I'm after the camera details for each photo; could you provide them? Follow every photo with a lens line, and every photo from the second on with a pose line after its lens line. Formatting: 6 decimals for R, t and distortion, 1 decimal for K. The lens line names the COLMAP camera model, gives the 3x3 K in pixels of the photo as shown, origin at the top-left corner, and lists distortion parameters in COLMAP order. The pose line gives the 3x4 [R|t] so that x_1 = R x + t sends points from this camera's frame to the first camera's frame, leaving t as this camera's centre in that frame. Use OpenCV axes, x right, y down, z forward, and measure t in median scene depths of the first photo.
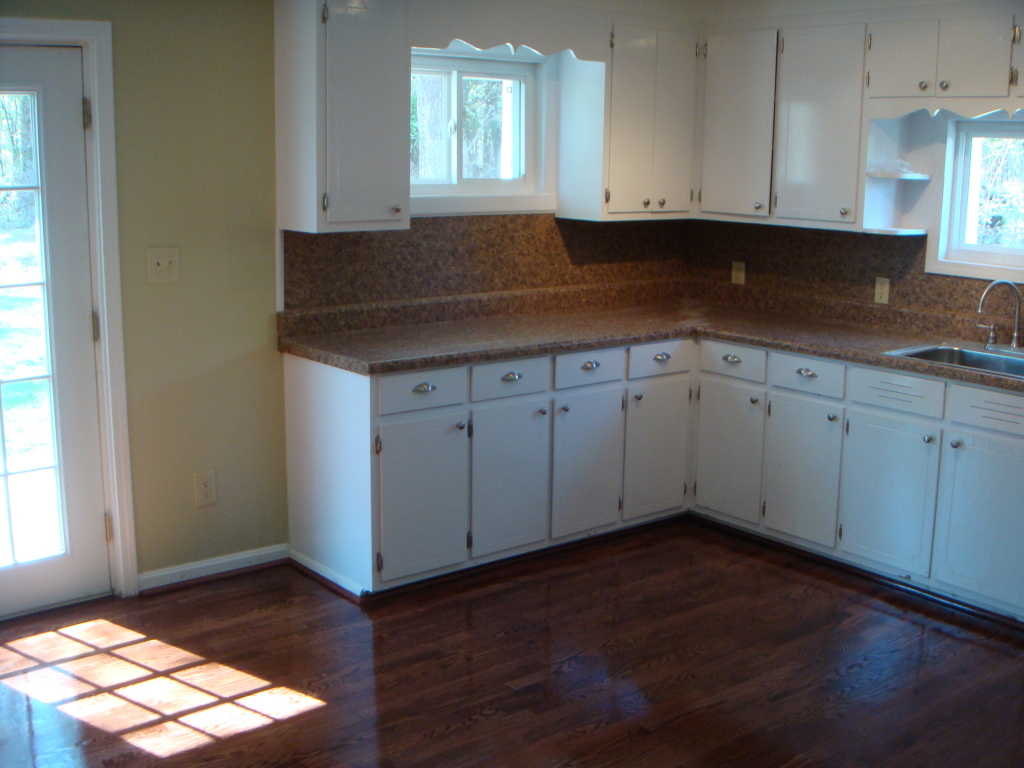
lens RADIAL K [[1189.9, 0, 512.0], [0, 1189.9, 384.0], [0, 0, 1]] dist [-0.004777, -0.245645]
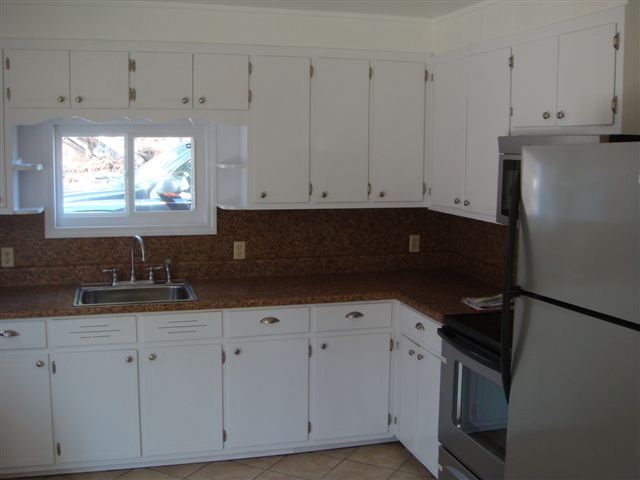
lens RADIAL K [[743.7, 0, 320.0], [0, 743.7, 240.0], [0, 0, 1]] dist [-0.004777, -0.245645]
pose [[0.393102, -0.123908, 0.911108, -0.299117], [0.185268, 0.981230, 0.053510, -0.083590], [-0.900637, 0.147764, 0.408680, 0.400550]]
